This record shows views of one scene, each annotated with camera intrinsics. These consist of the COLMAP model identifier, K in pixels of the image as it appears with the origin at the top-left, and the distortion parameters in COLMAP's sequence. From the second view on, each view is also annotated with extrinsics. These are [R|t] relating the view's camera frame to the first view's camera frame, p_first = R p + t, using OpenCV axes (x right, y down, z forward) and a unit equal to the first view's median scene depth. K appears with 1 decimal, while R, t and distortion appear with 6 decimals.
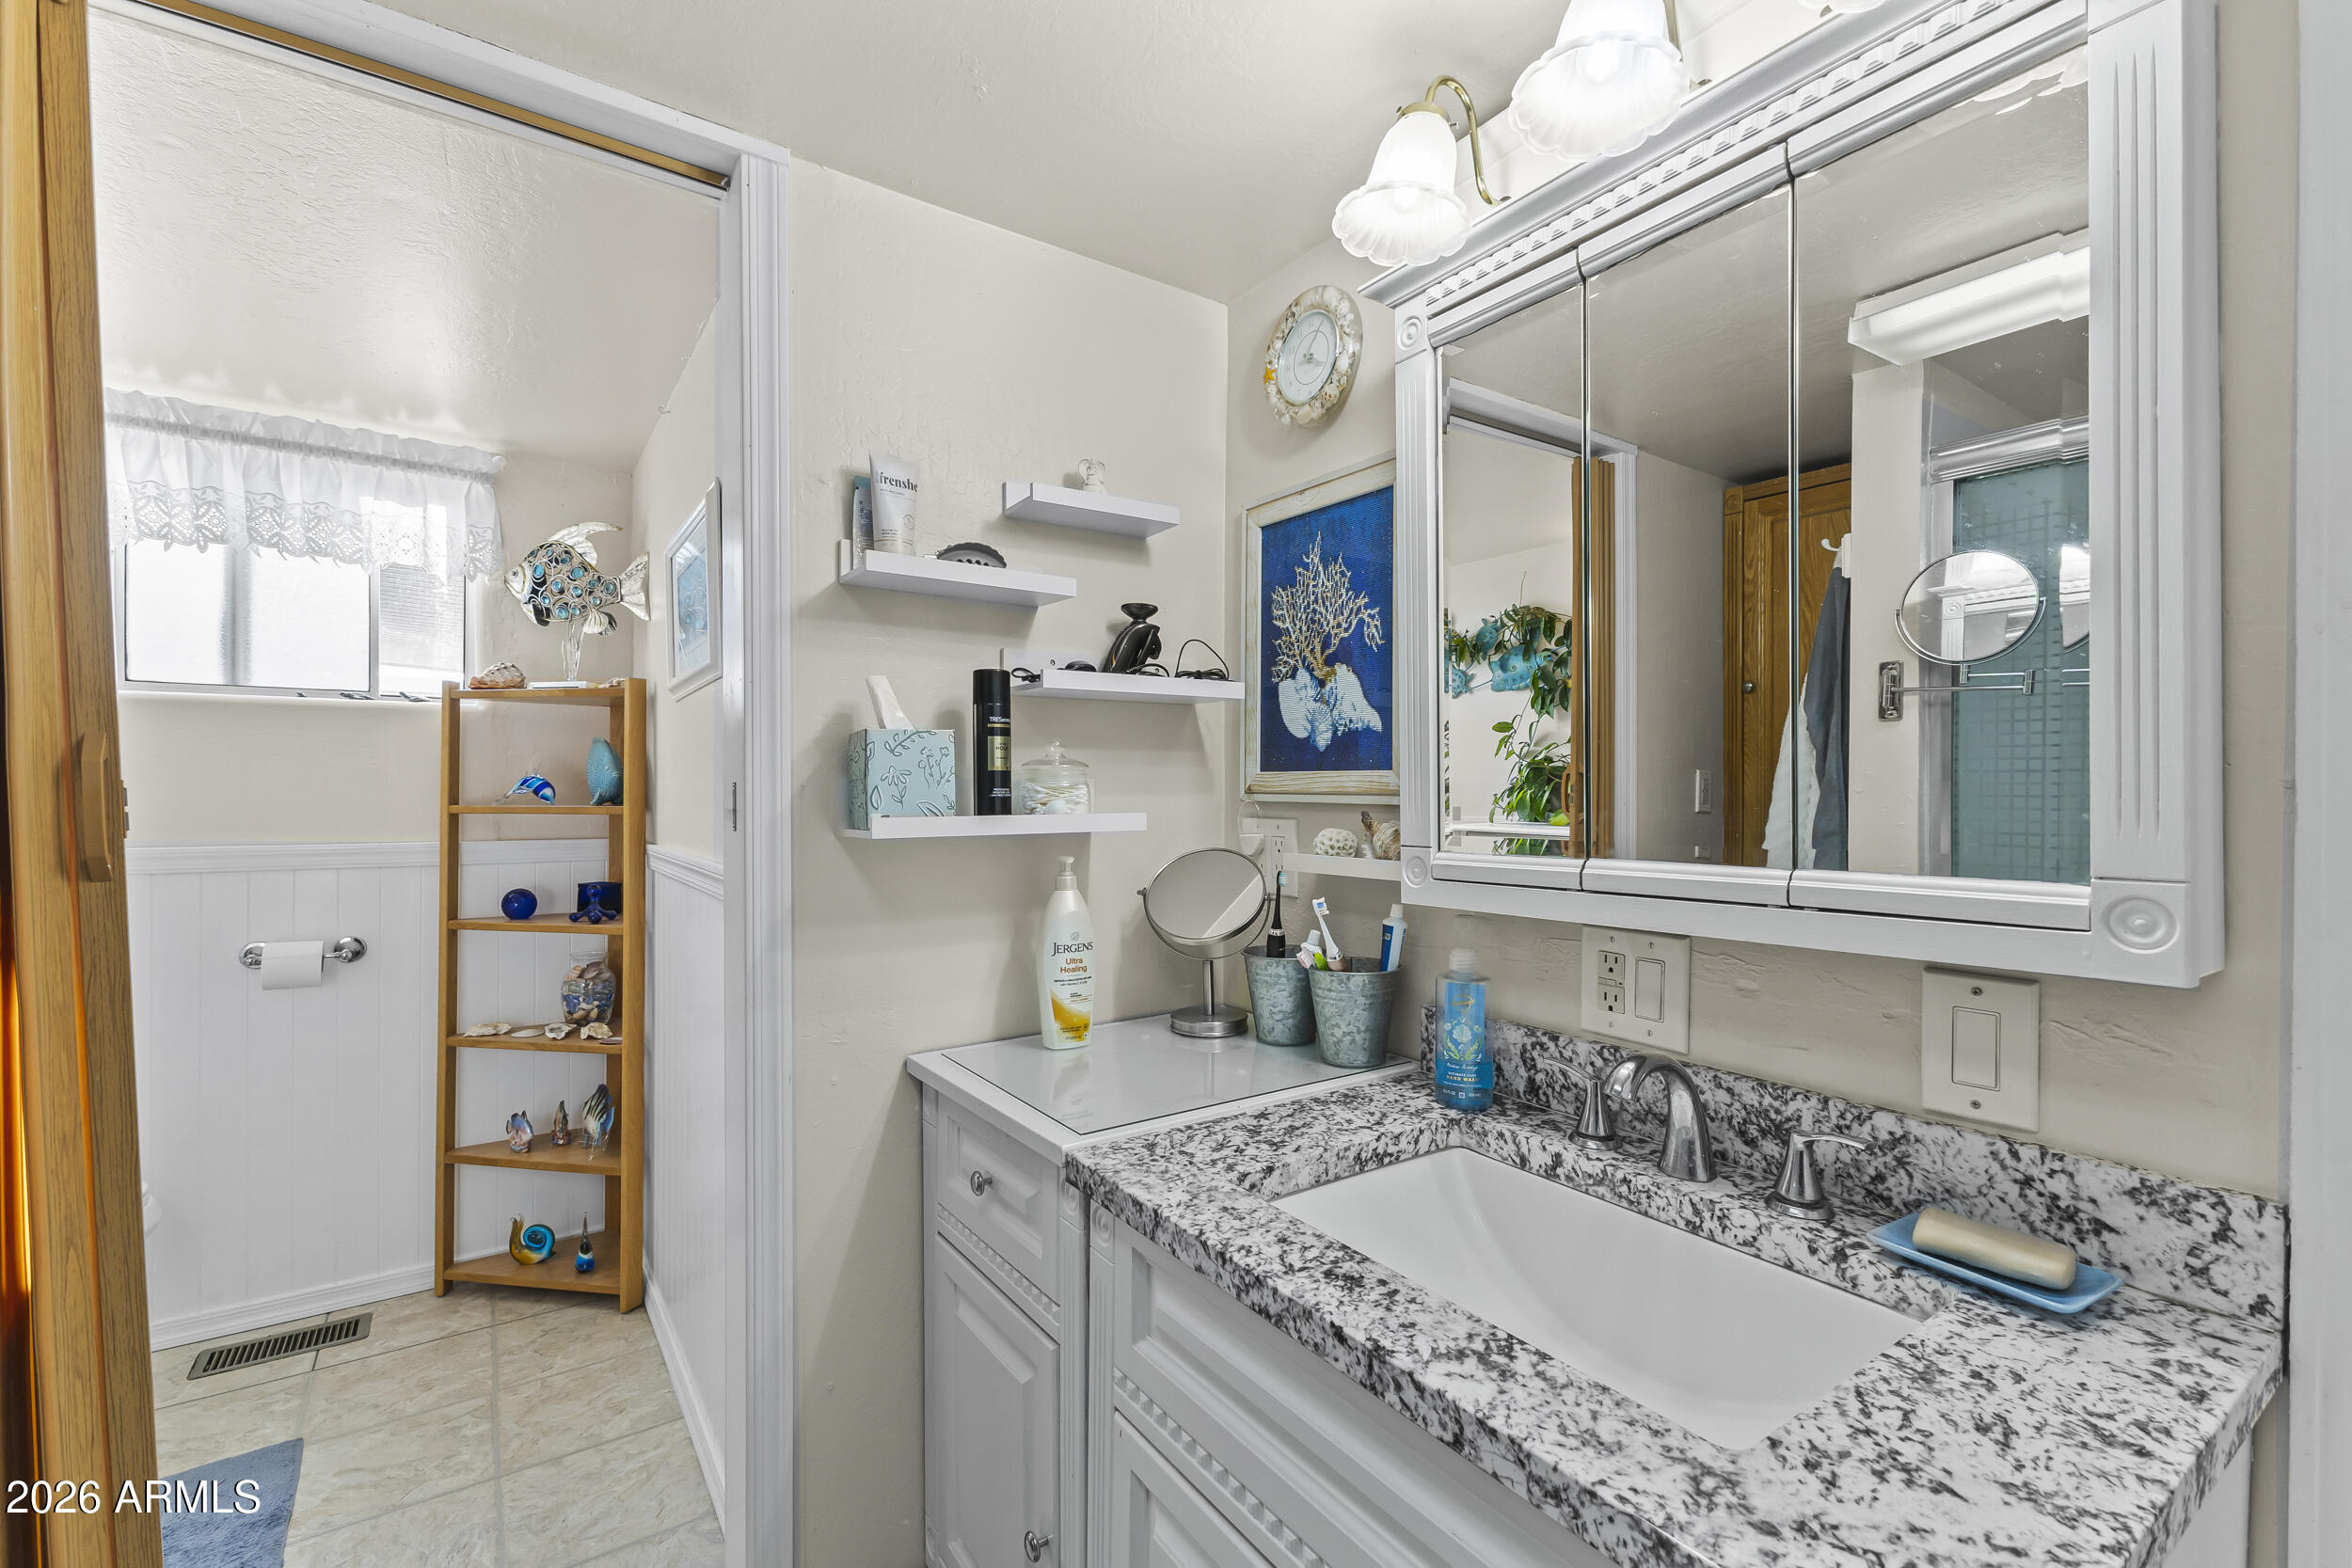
lens RADIAL K [[1018.7, 0, 1163.9], [0, 1018.7, 790.4], [0, 0, 1]] dist [0.010554, -0.001338]
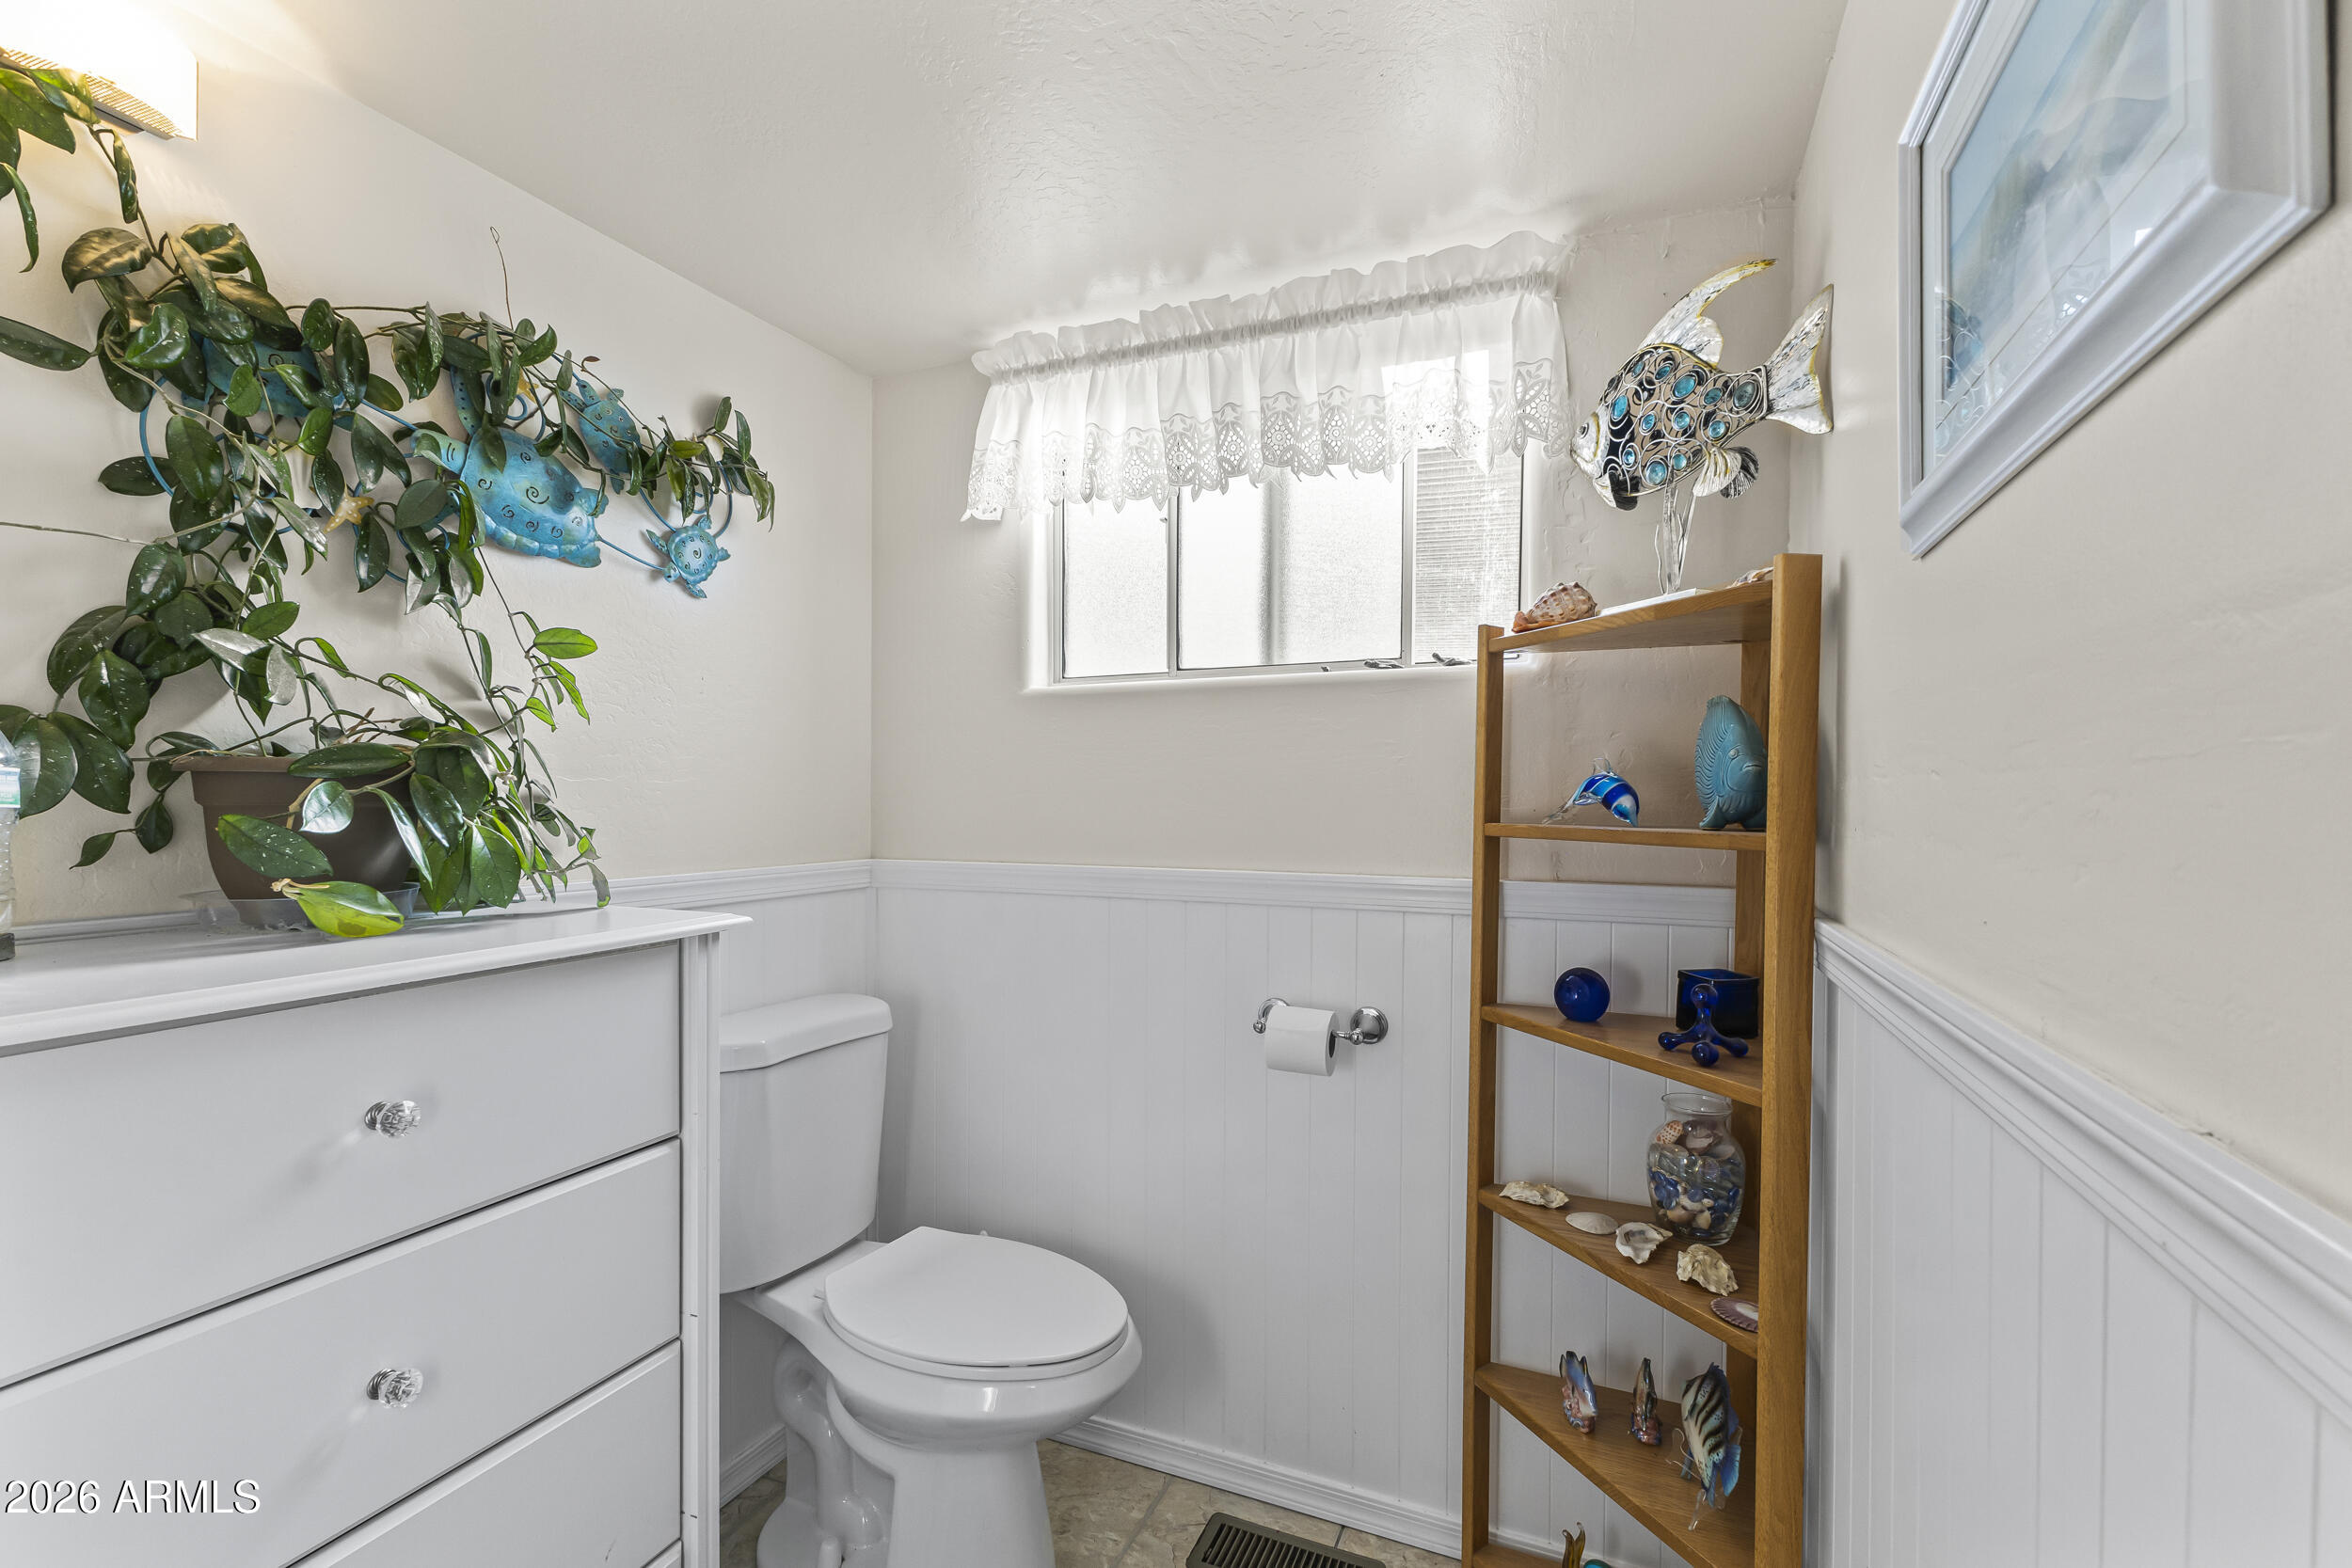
lens RADIAL K [[1018.7, 0, 1183.9], [0, 1018.7, 825.6], [0, 0, 1]] dist [0.010554, -0.001338]
pose [[0.539025, 0.022041, -0.842001, -0.272074], [-0.001683, 0.999684, 0.025091, 0.000491], [0.842288, -0.012108, 0.538892, 0.511047]]
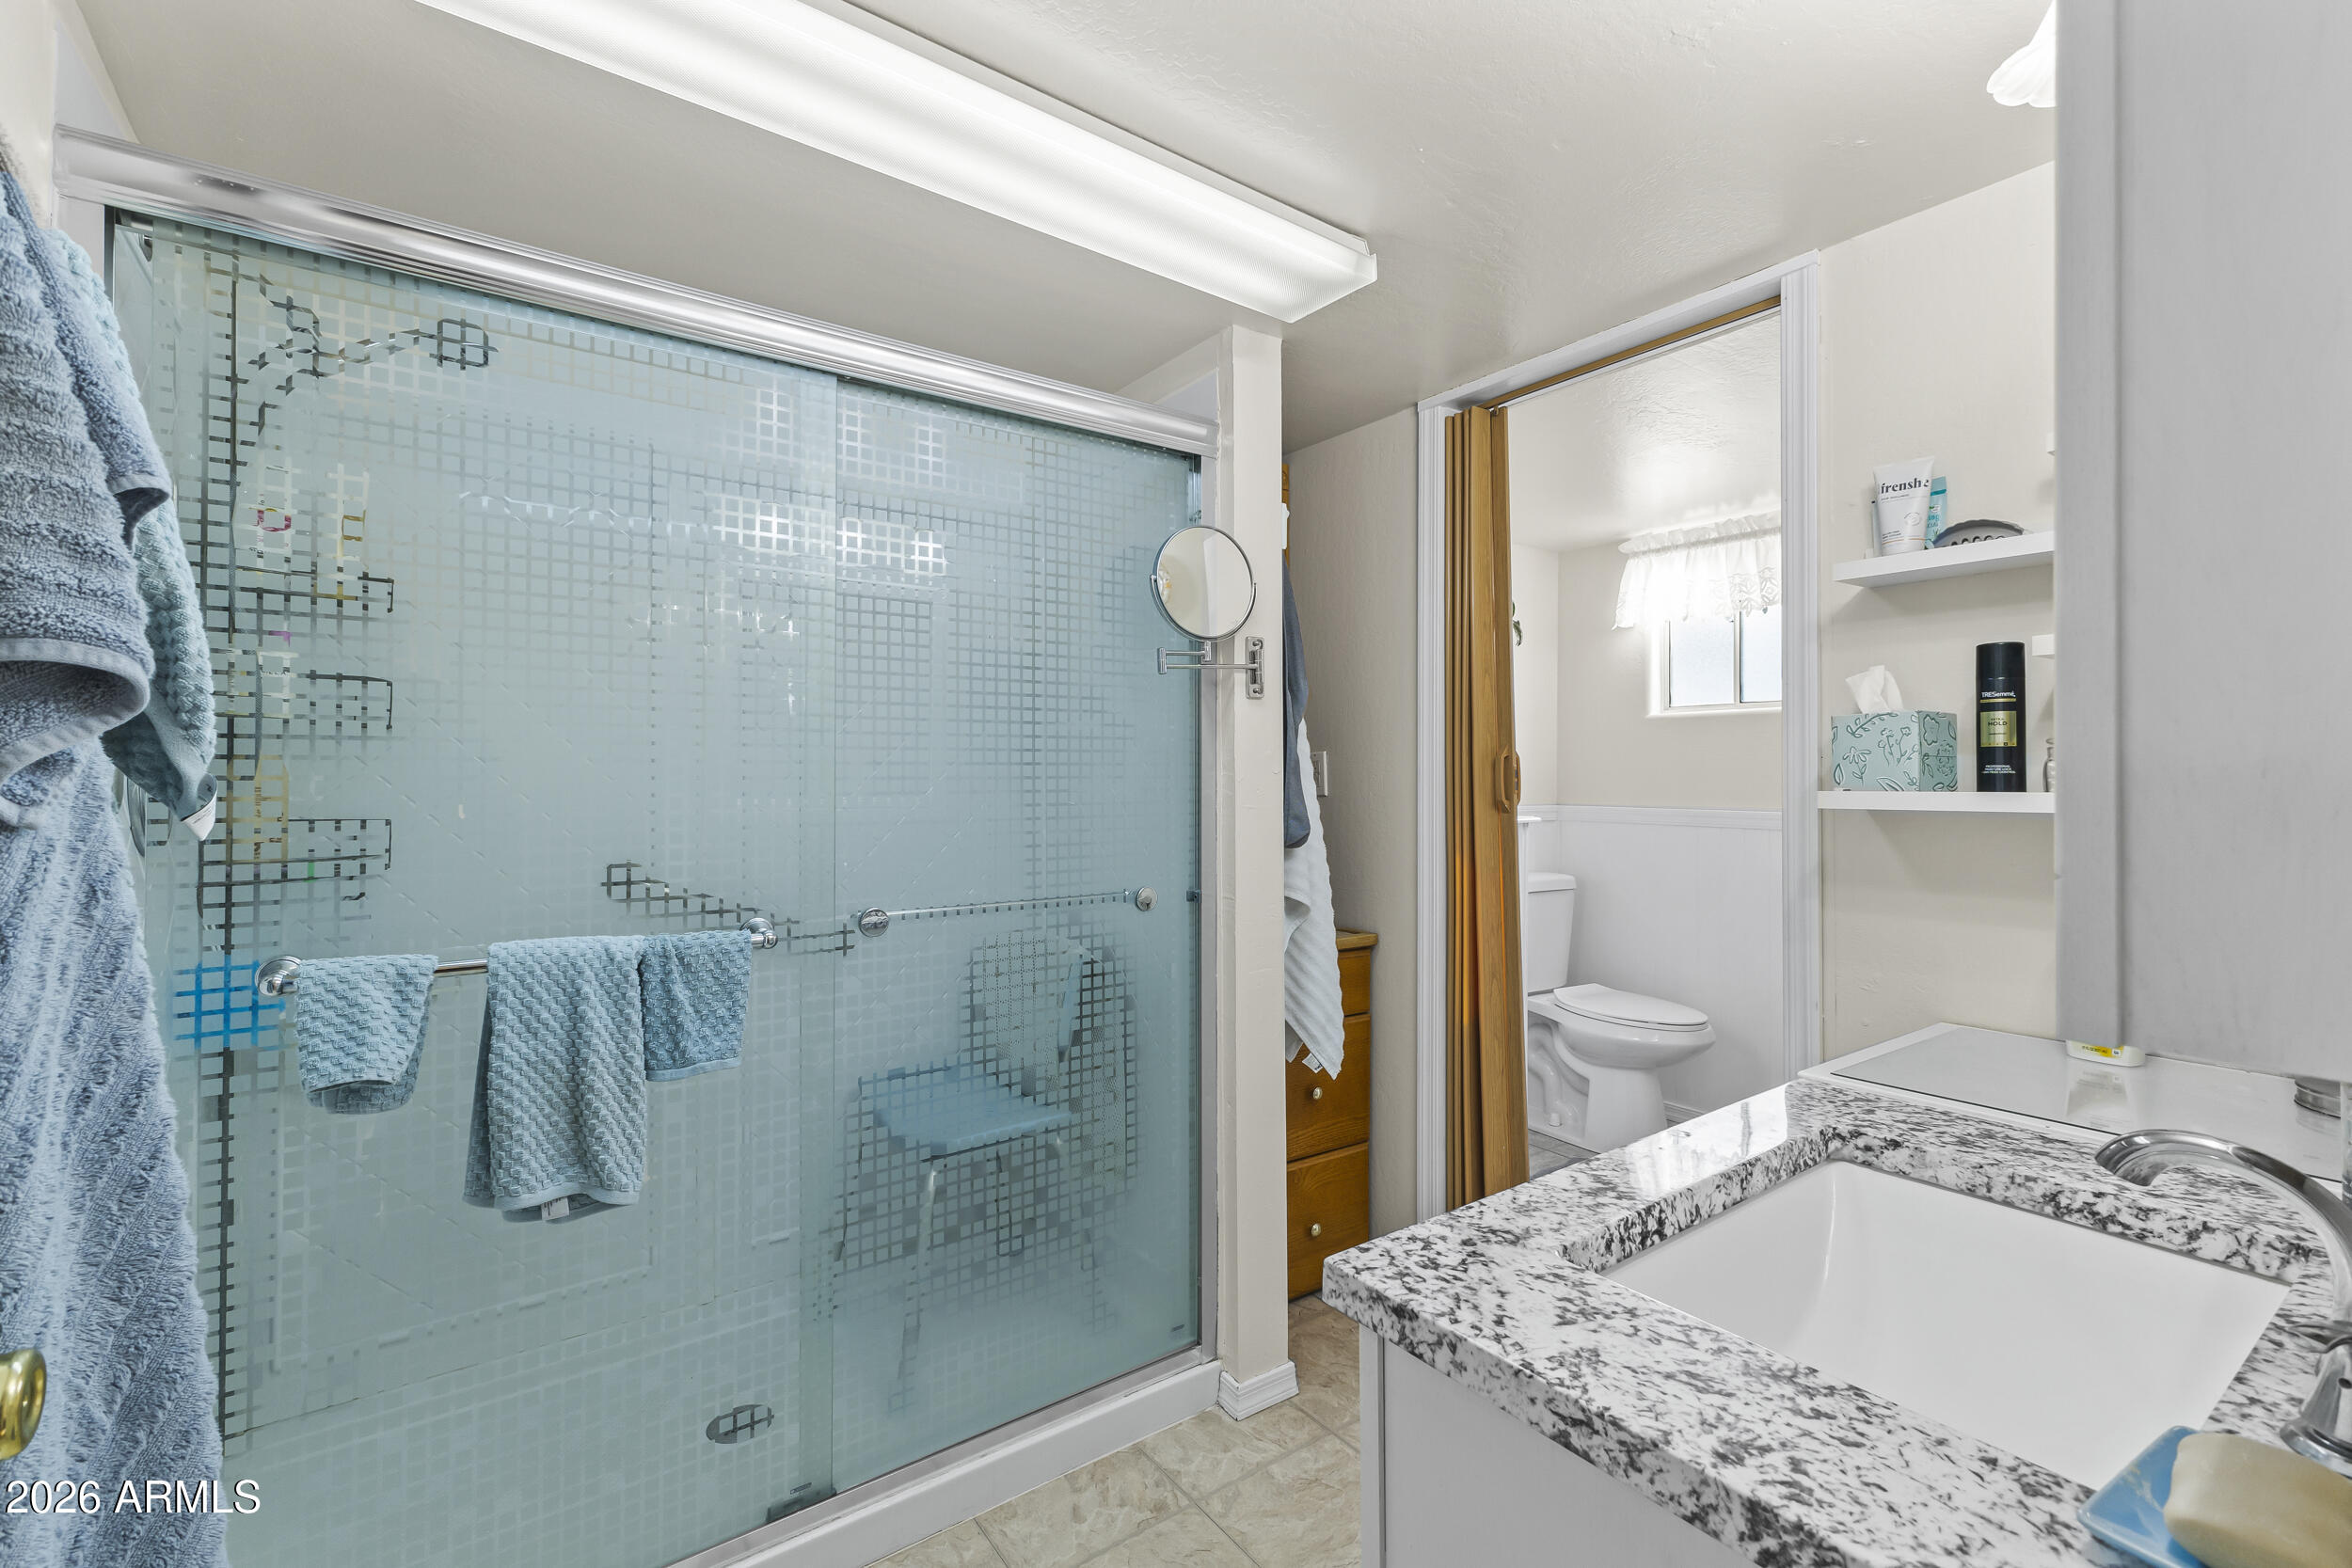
lens RADIAL K [[1018.7, 0, 1182.9], [0, 1018.7, 768.9], [0, 0, 1]] dist [0.010554, -0.001338]
pose [[0.019367, -0.008989, -0.999772, 0.476088], [-0.002156, 0.999957, -0.009032, 0.007254], [0.999810, 0.002330, 0.019347, 0.124043]]
